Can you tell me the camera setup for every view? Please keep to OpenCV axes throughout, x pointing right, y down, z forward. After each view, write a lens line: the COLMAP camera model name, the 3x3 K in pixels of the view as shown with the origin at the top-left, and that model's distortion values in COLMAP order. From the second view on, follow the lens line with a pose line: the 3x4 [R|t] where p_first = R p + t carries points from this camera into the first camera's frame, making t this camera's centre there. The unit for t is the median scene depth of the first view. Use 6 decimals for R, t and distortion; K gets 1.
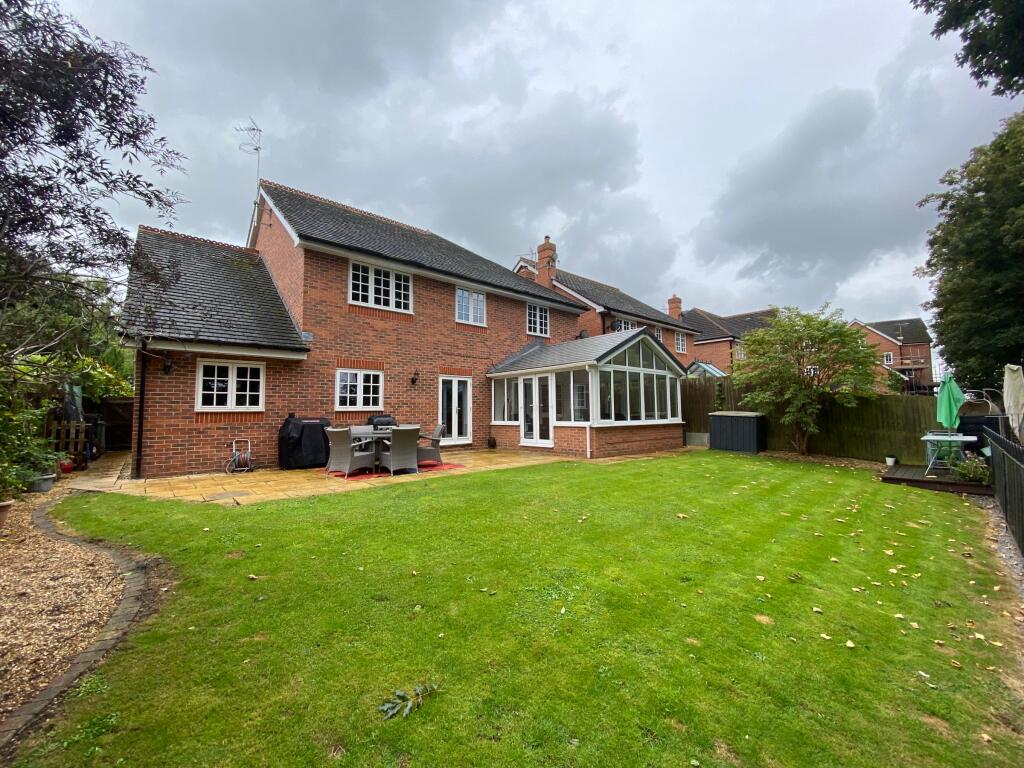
lens RADIAL K [[420.1, 0, 502.8], [0, 420.1, 382.9], [0, 0, 1]] dist [-0.024432, -0.004831]
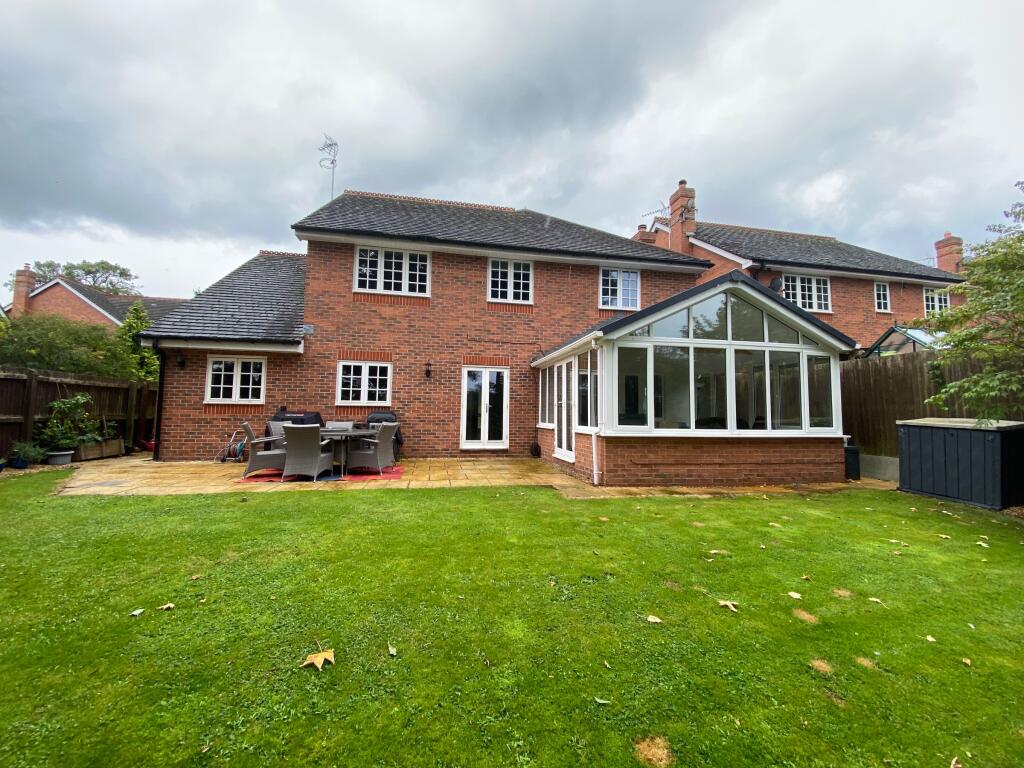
lens RADIAL K [[420.1, 0, 513.3], [0, 420.1, 380.6], [0, 0, 1]] dist [-0.024432, -0.004831]
pose [[0.855659, -0.018239, -0.517218, 0.393538], [0.013692, 0.999827, -0.012606, 0.024977], [0.517359, 0.003704, 0.855761, 0.352814]]
